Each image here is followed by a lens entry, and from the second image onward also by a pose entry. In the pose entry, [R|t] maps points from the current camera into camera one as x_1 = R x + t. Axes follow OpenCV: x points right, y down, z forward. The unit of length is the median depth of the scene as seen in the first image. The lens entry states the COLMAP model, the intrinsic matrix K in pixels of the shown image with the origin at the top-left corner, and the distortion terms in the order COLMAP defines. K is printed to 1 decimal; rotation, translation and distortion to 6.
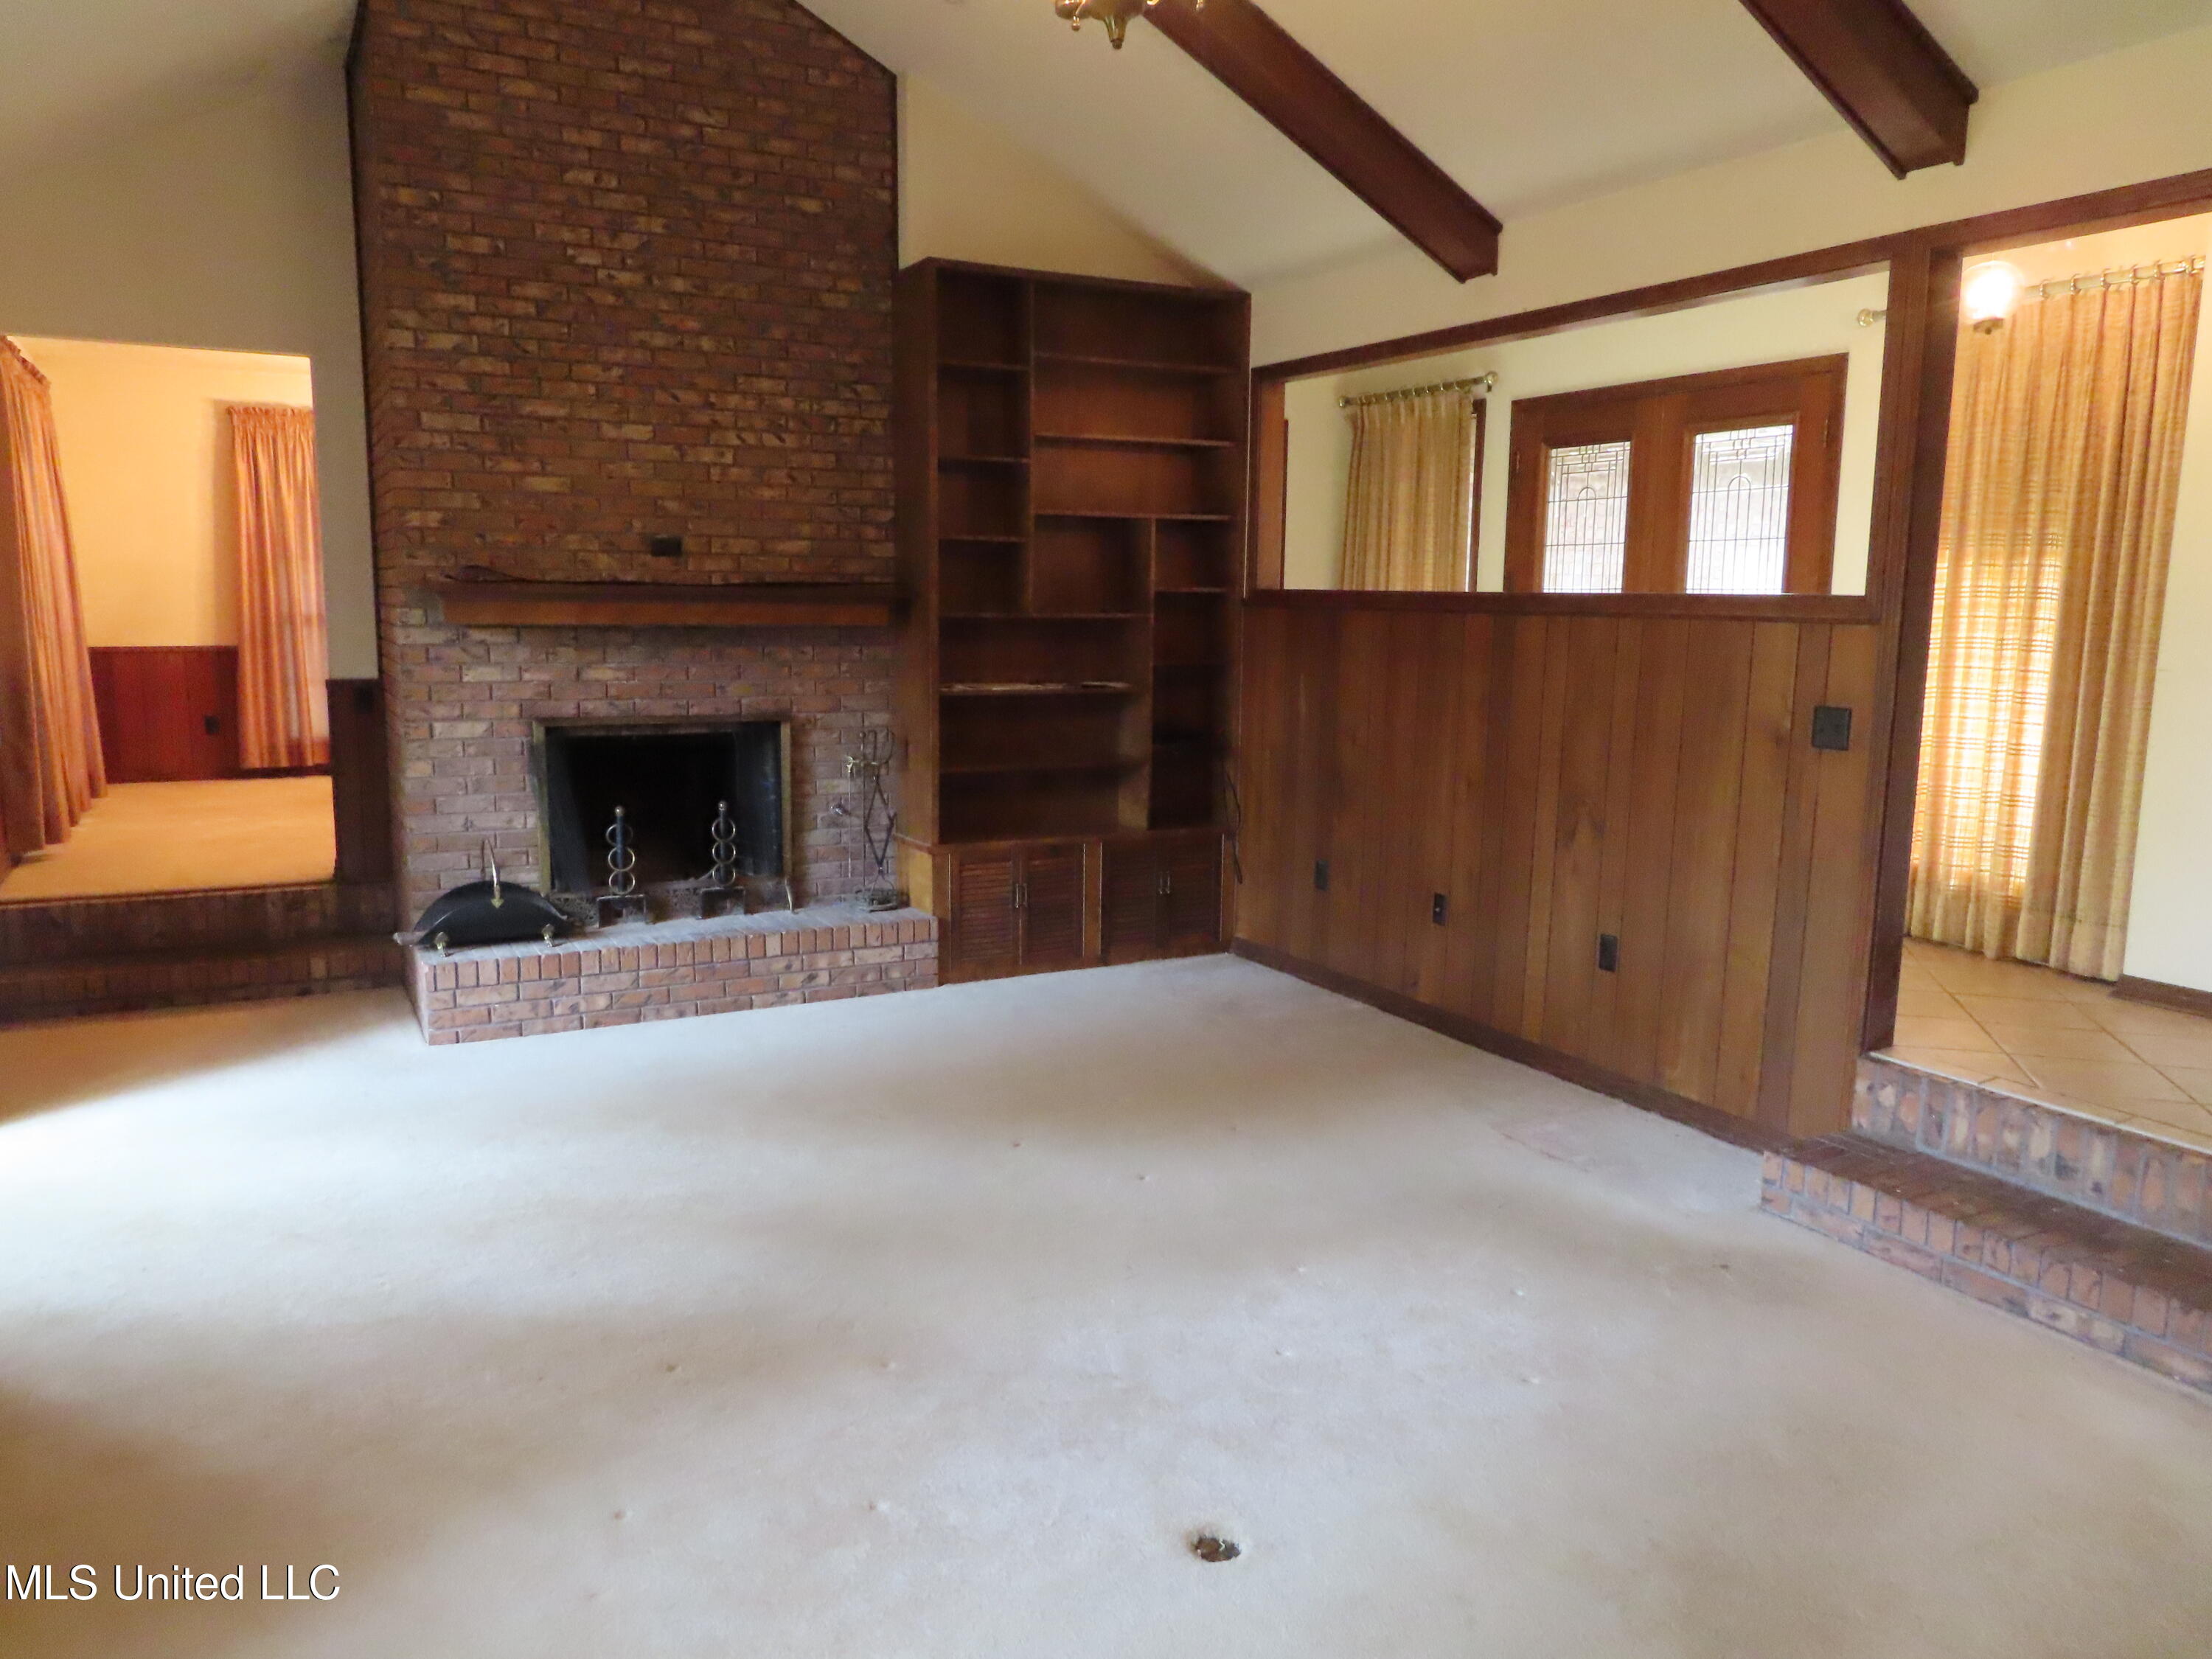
lens RADIAL K [[1567.8, 0, 1083.1], [0, 1567.8, 839.4], [0, 0, 1]] dist [-0.005326, -0.002667]
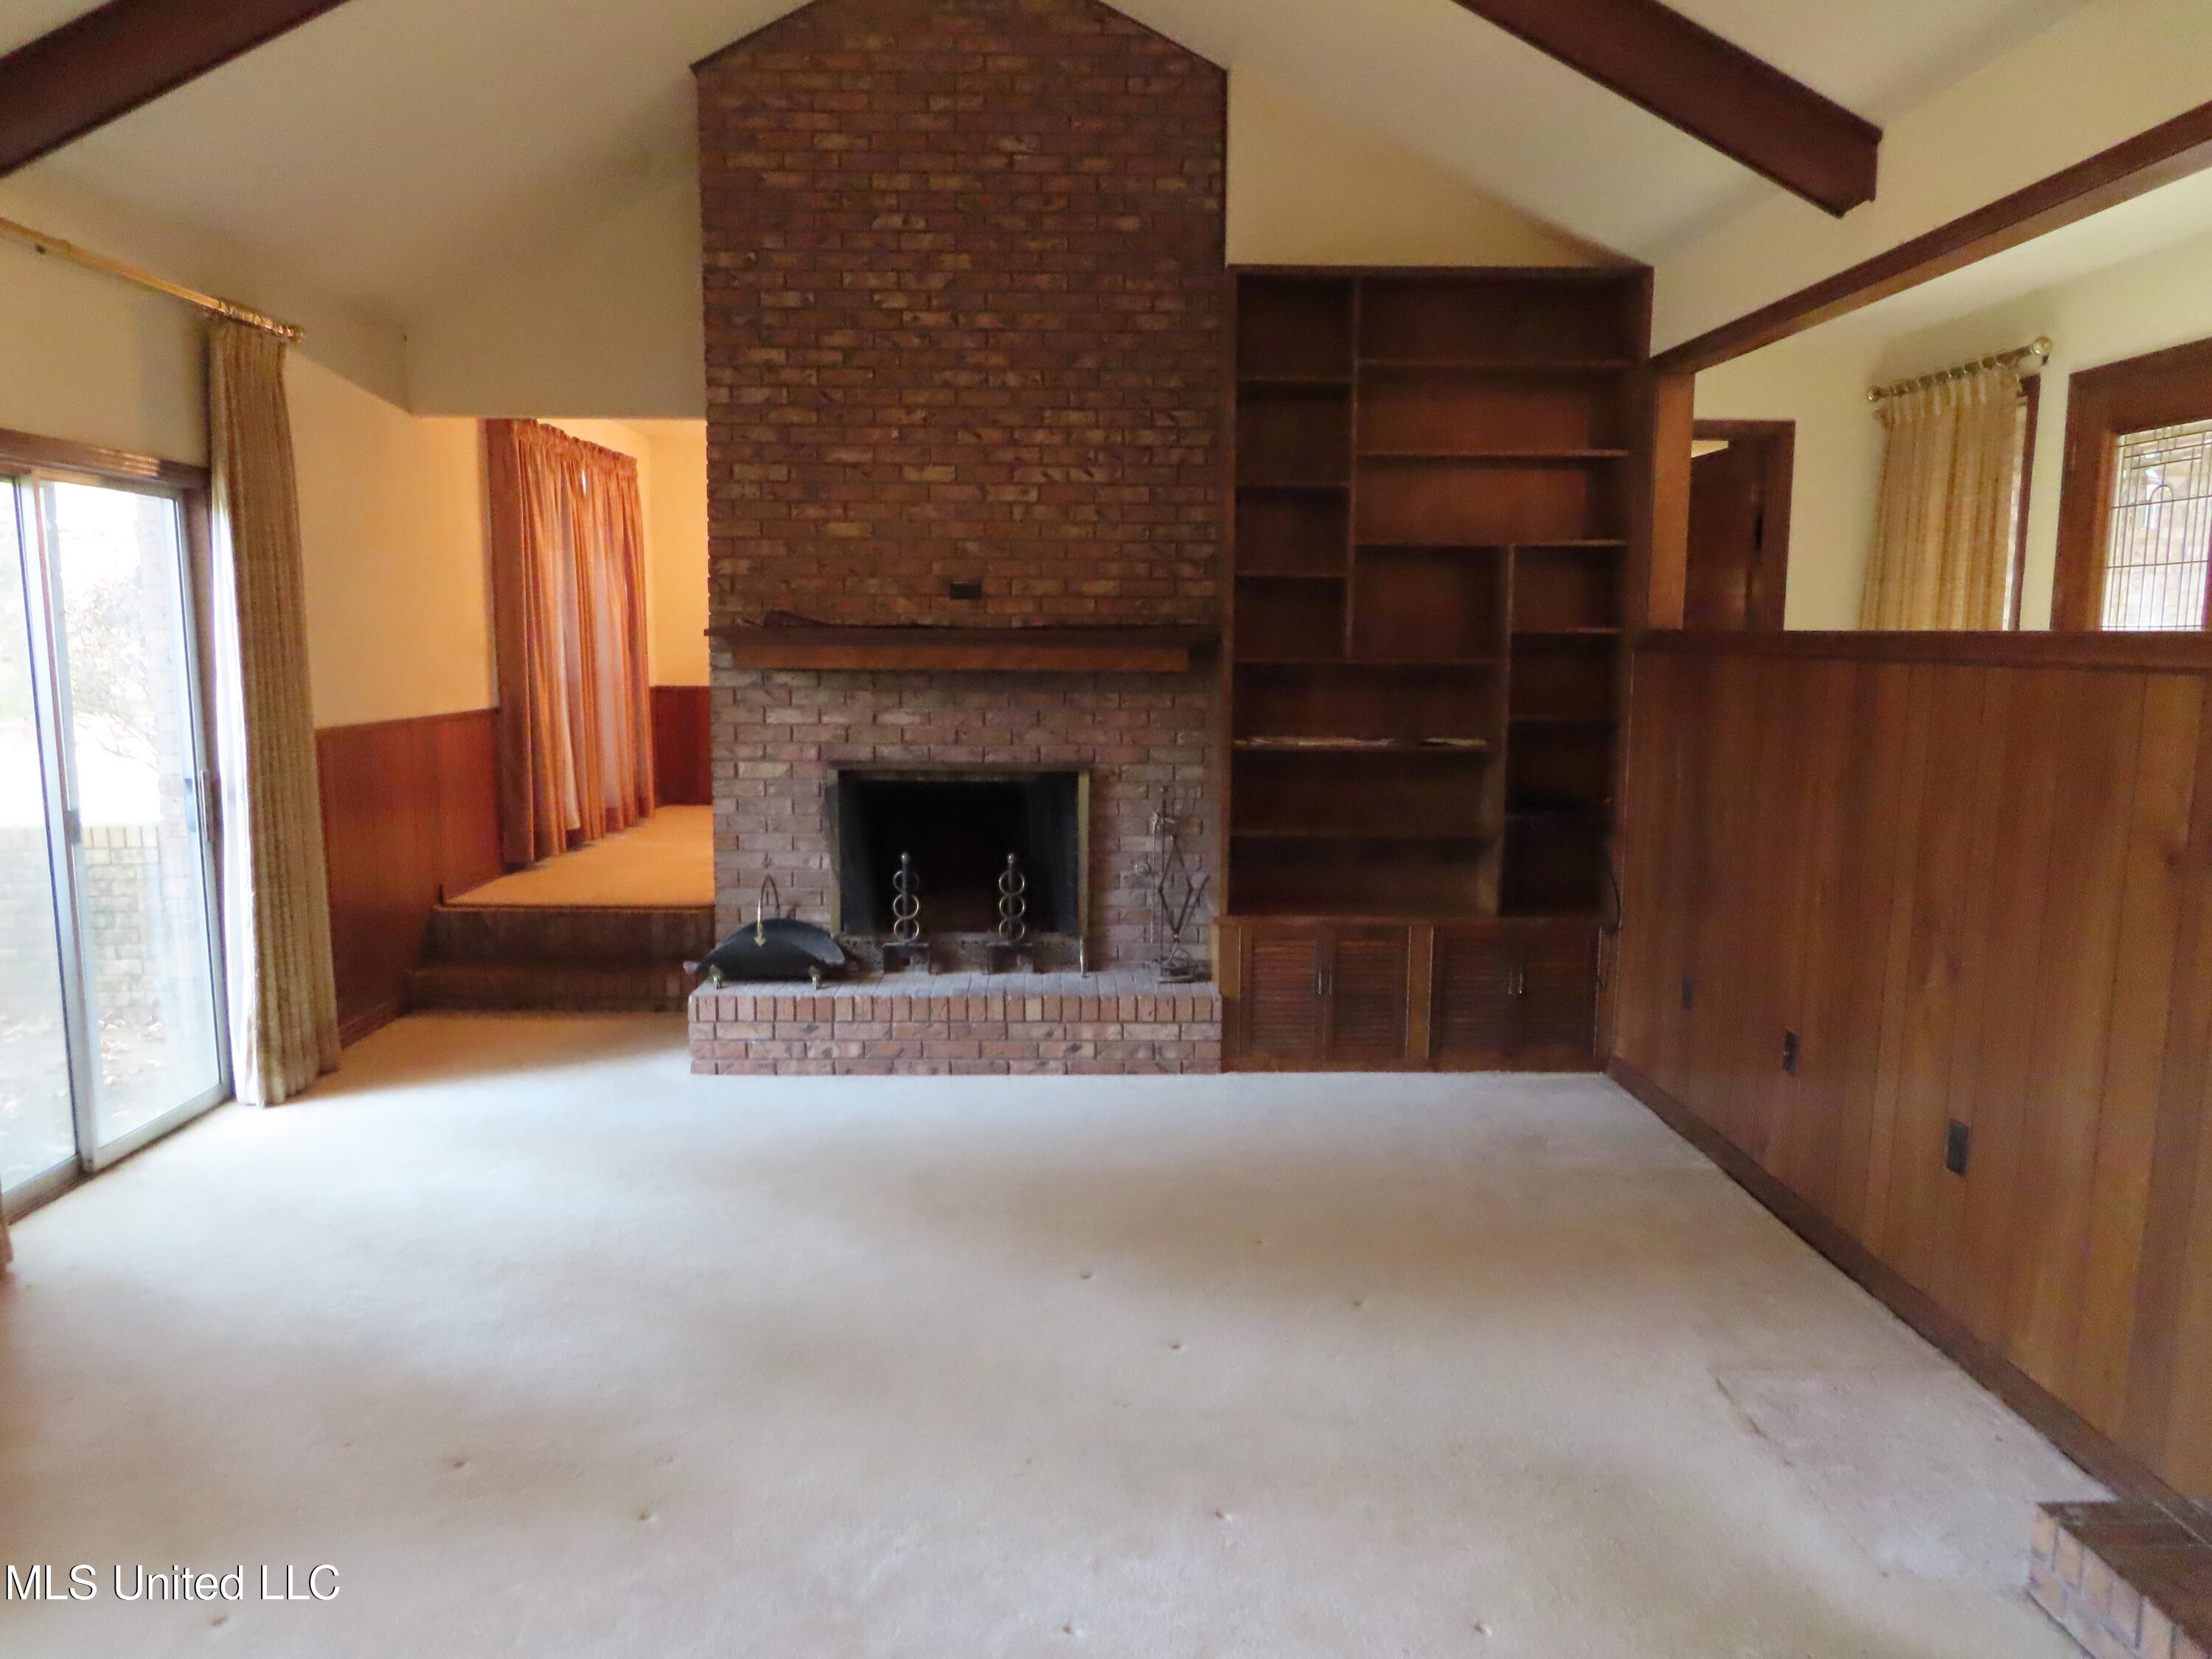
lens RADIAL K [[1567.8, 0, 1083.1], [0, 1567.8, 839.4], [0, 0, 1]] dist [-0.005326, -0.002667]
pose [[0.892451, 0.053463, -0.447965, 0.243436], [-0.065782, 0.997762, -0.011975, -0.024864], [0.446322, 0.040155, 0.893971, 0.167763]]
